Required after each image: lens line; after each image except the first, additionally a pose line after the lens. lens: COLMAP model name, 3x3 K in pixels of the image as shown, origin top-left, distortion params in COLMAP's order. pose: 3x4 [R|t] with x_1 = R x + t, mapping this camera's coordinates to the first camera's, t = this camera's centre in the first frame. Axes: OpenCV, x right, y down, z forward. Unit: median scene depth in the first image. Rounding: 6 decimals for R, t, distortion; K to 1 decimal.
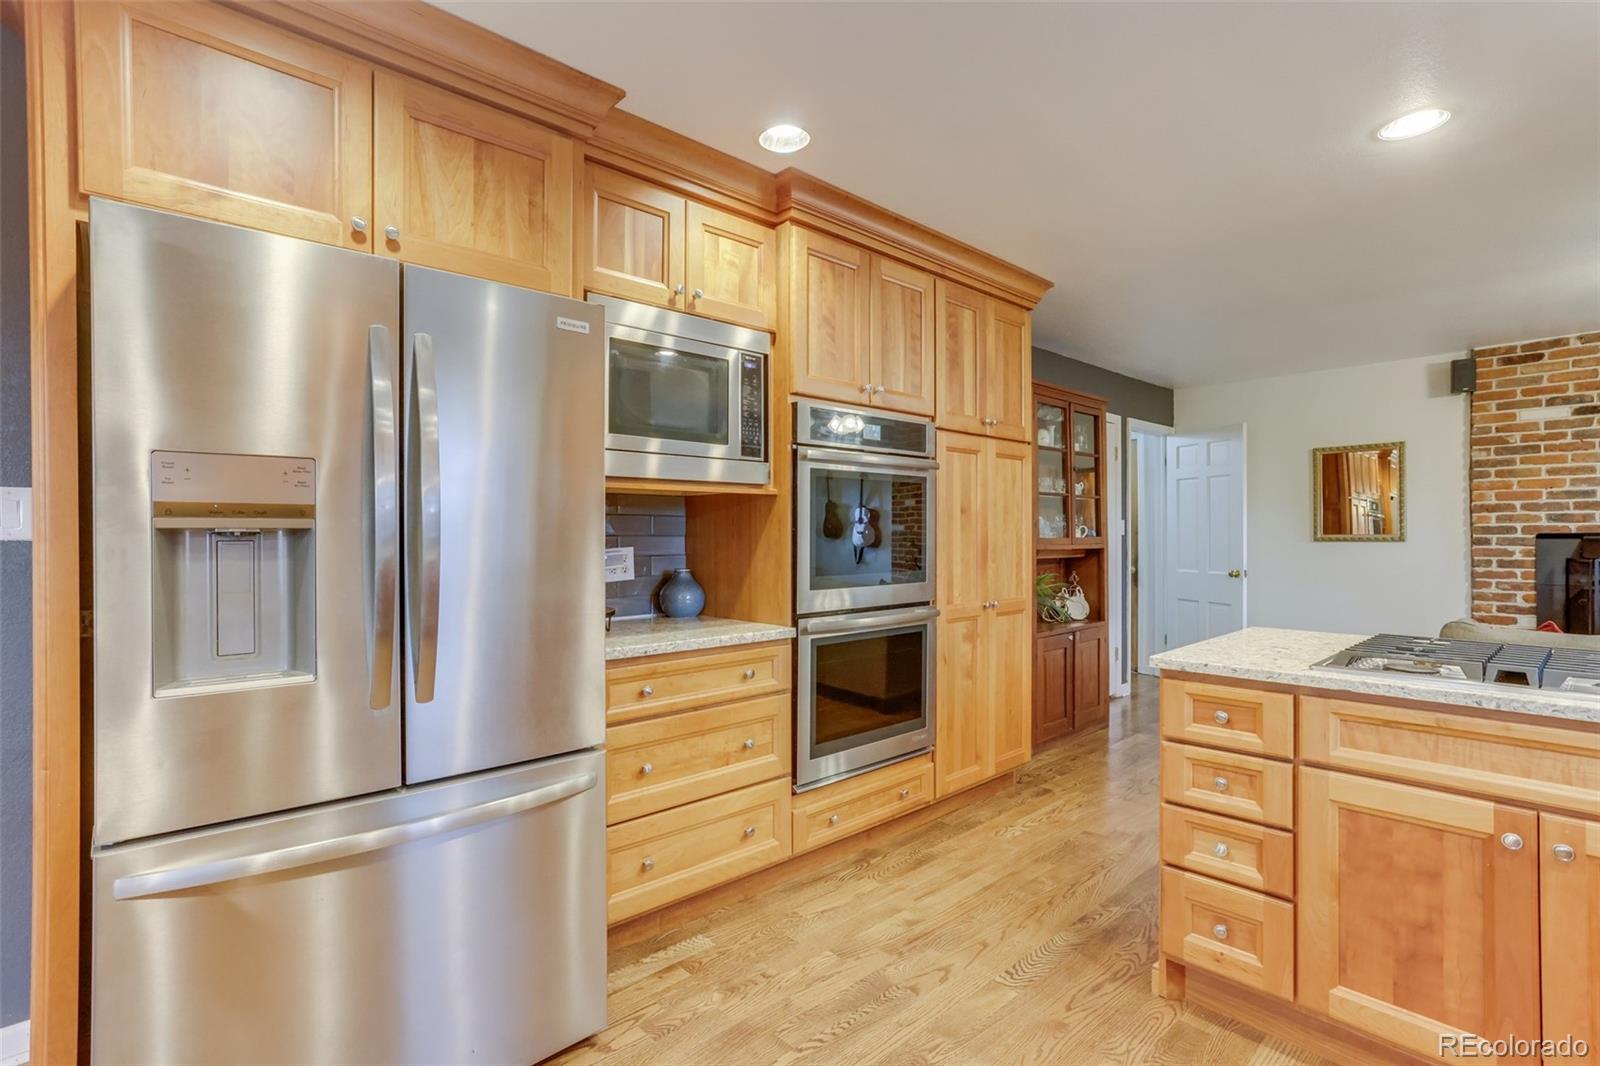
lens RADIAL K [[767.6, 0, 794.0], [0, 767.6, 533.7], [0, 0, 1]] dist [-0.039532, 0.027262]
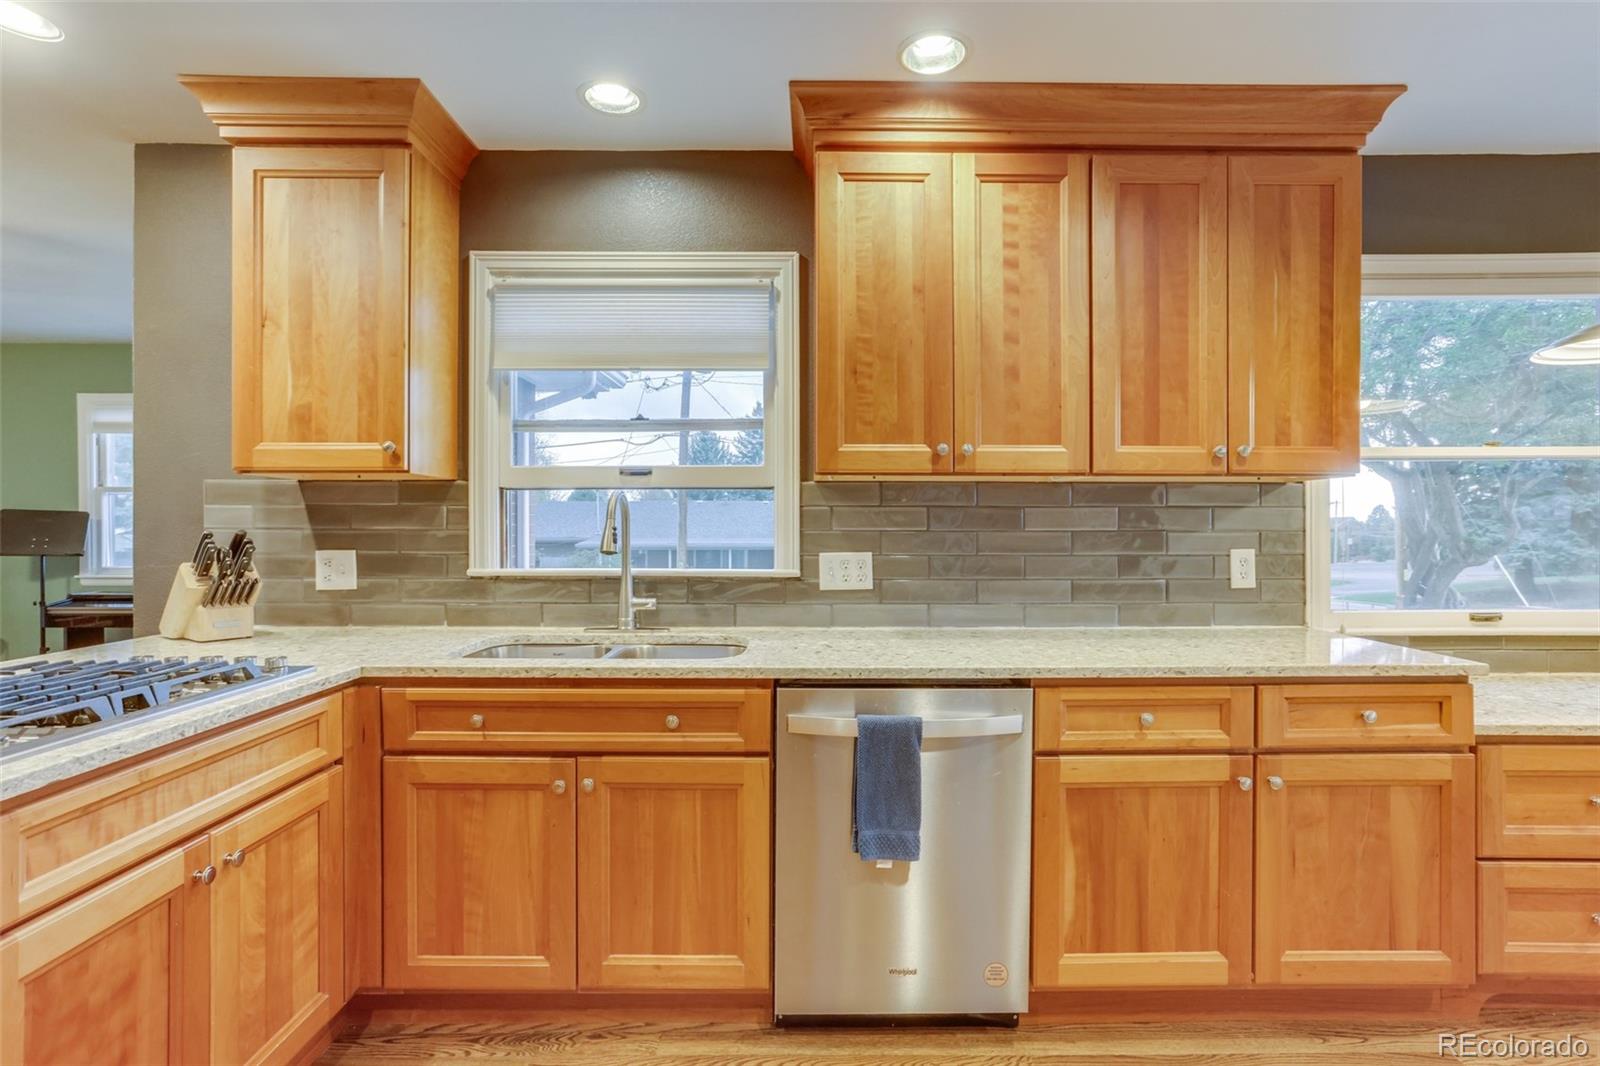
lens RADIAL K [[783.0, 0, 804.7], [0, 783.0, 525.4], [0, 0, 1]] dist [-0.042497, 0.028568]
pose [[-0.740391, 0.001371, 0.672175, -0.104188], [0.000949, 0.999999, -0.000995, -0.002768], [-0.672176, -0.000099, -0.740392, 0.682424]]
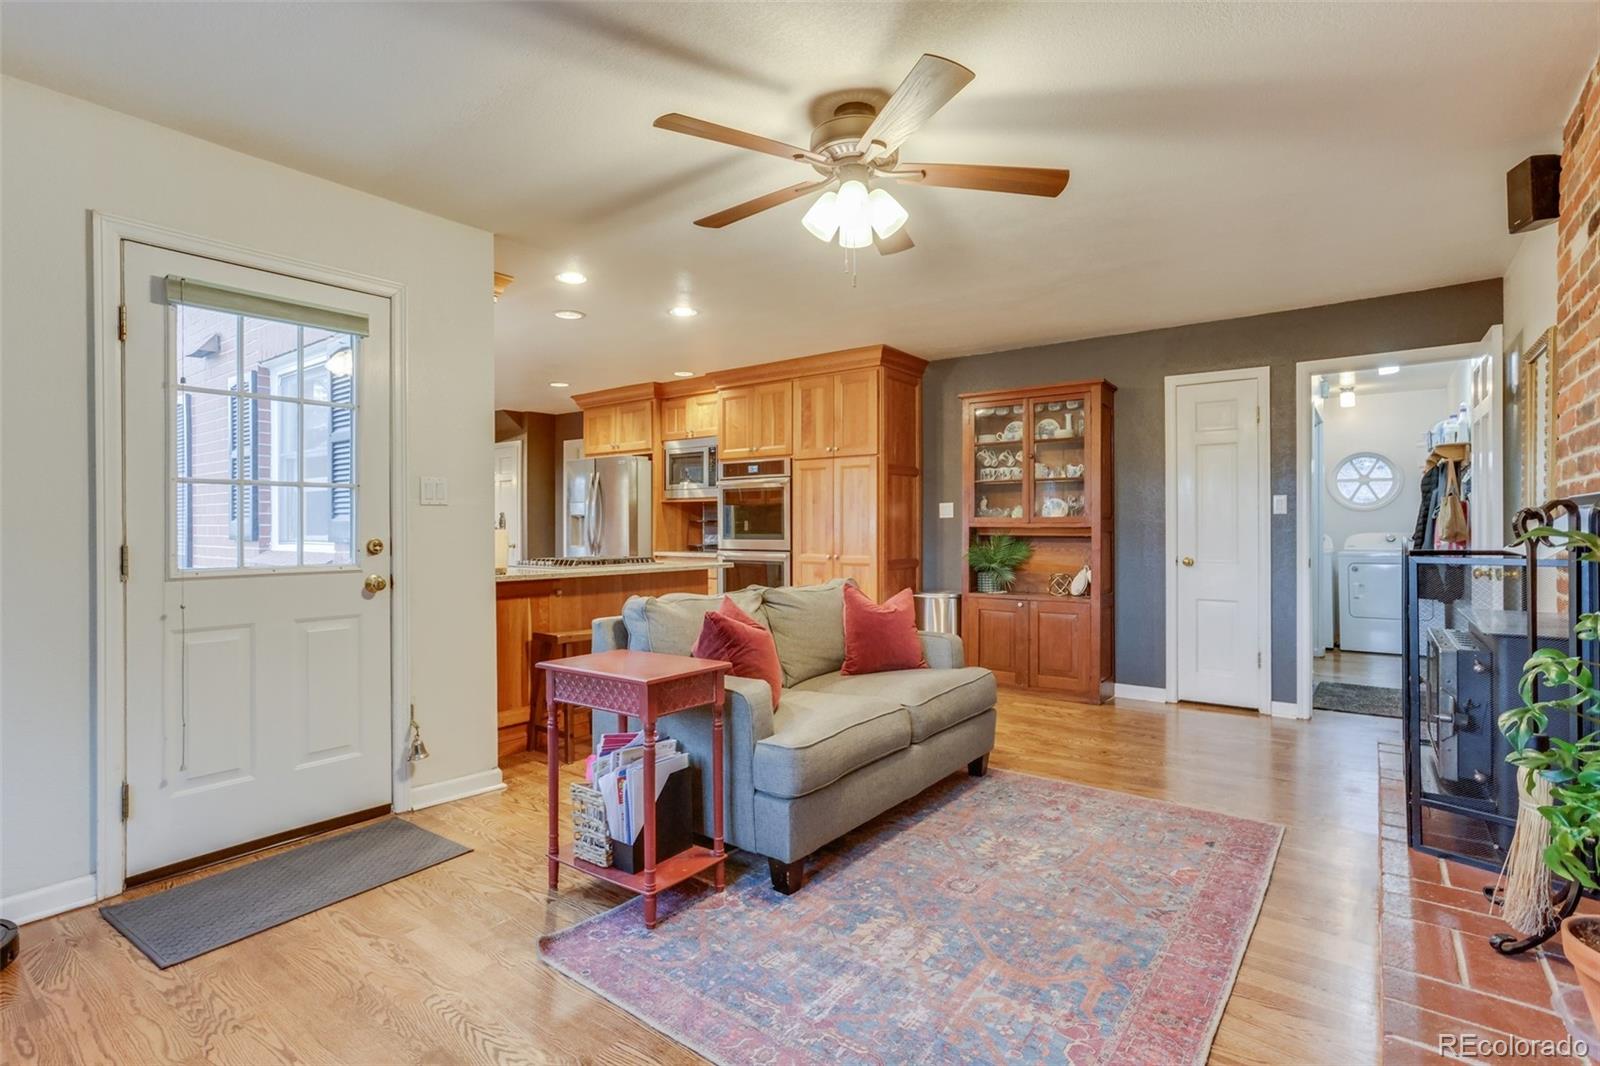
lens RADIAL K [[776.7, 0, 788.3], [0, 776.7, 535.8], [0, 0, 1]] dist [-0.045444, 0.034068]
pose [[0.166696, 0.006586, -0.985986, 2.510922], [-0.001182, 0.999978, 0.006480, 0.046451], [0.986008, 0.000085, 0.166700, 0.802256]]
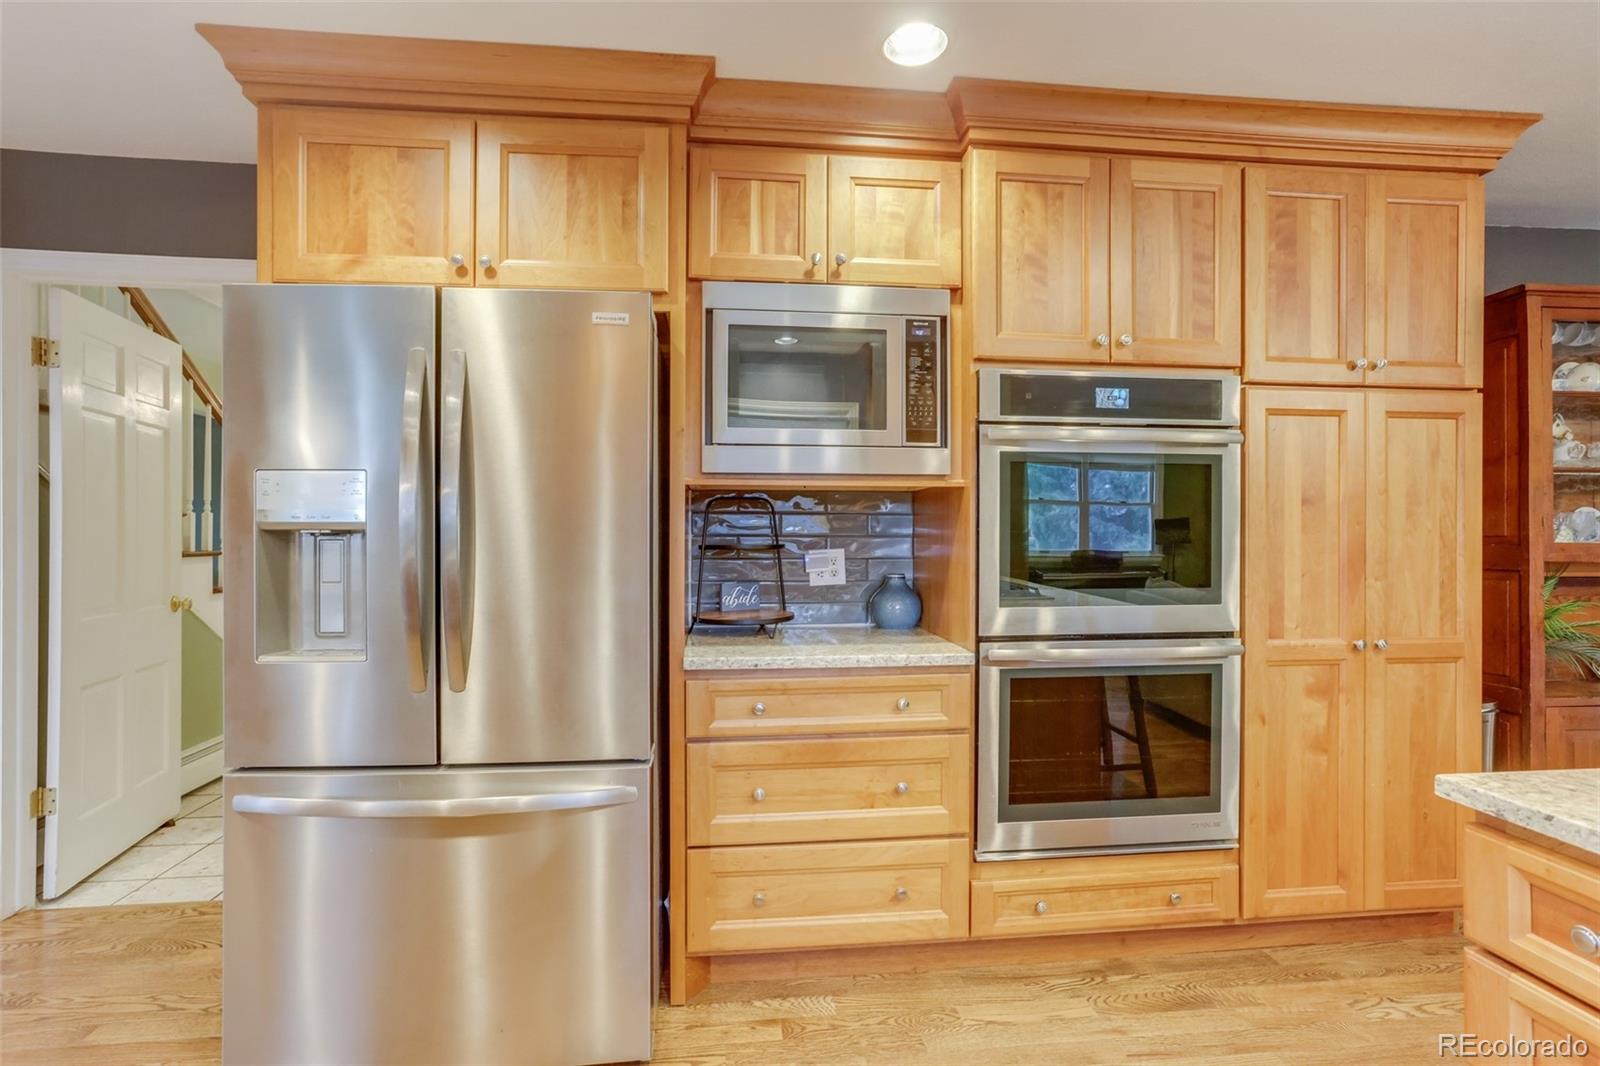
lens RADIAL K [[767.6, 0, 794.0], [0, 767.6, 533.7], [0, 0, 1]] dist [-0.039532, 0.027262]
pose [[0.803120, 0.001715, -0.595815, 0.320955], [-0.001985, 0.999998, 0.000203, -0.001344], [0.595814, 0.001019, 0.803122, 0.247758]]
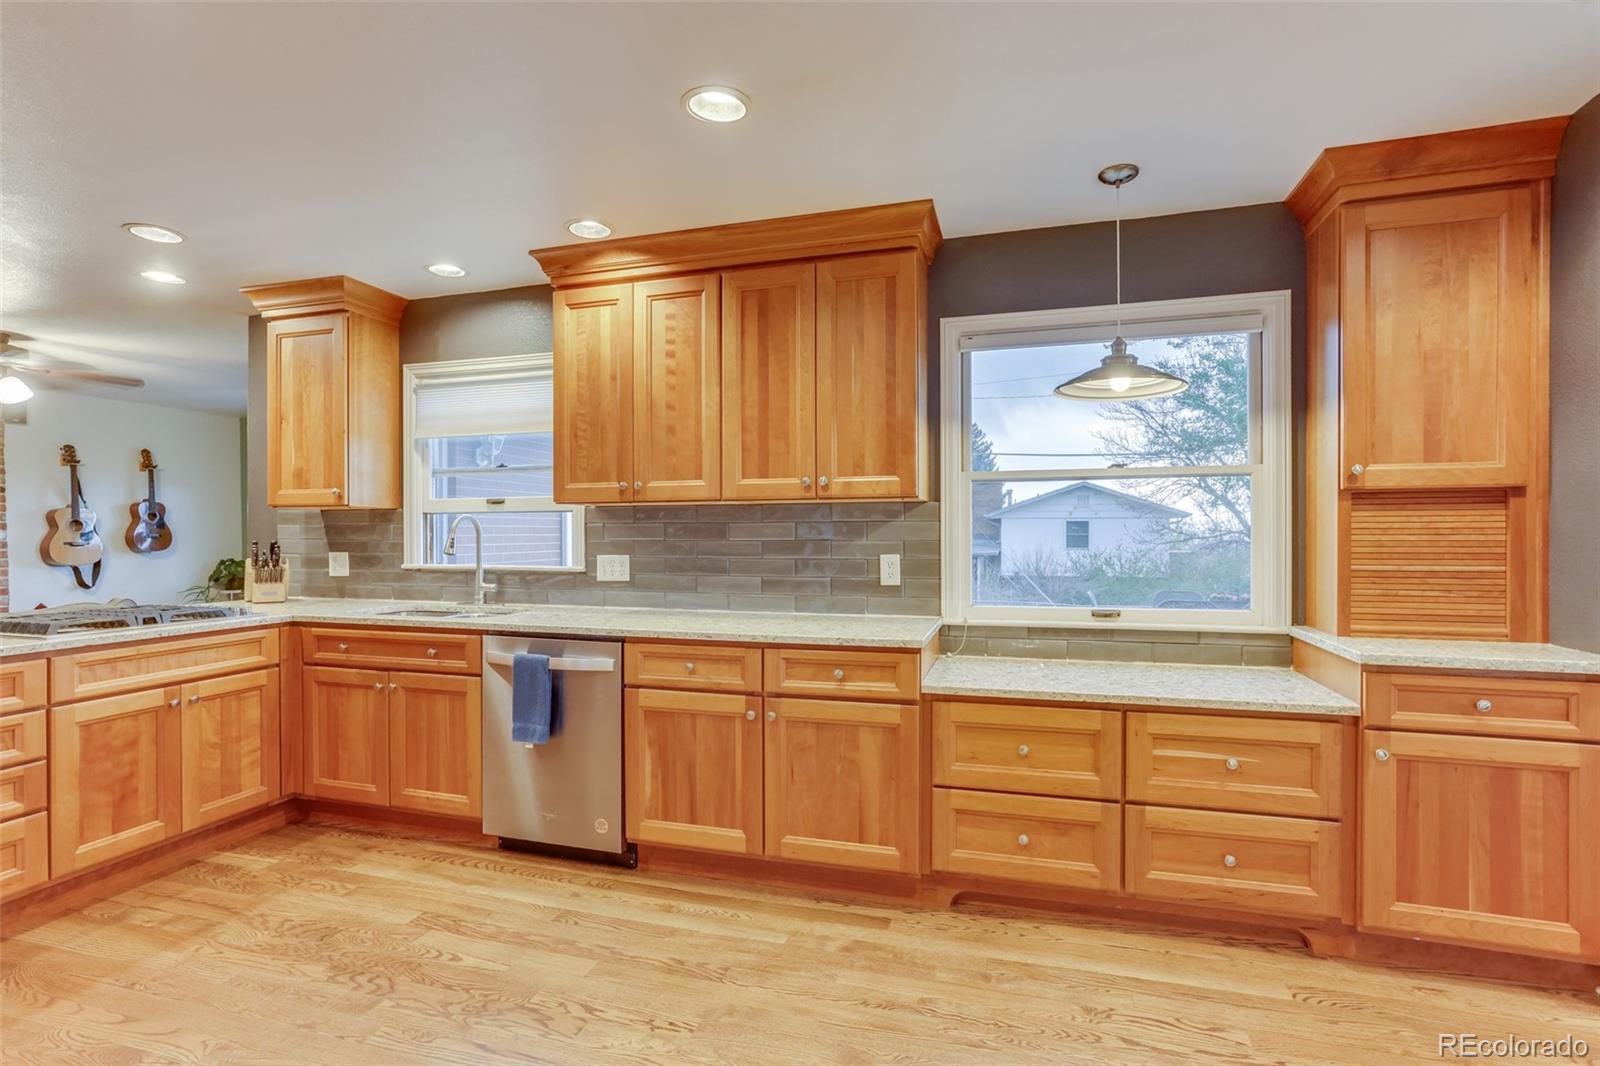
lens RADIAL K [[776.7, 0, 788.3], [0, 776.7, 535.8], [0, 0, 1]] dist [-0.045444, 0.034068]
pose [[-0.502230, 0.000800, 0.864734, -0.834997], [0.003407, 0.999994, 0.001053, -0.005028], [-0.864727, 0.003475, -0.502229, 0.361856]]
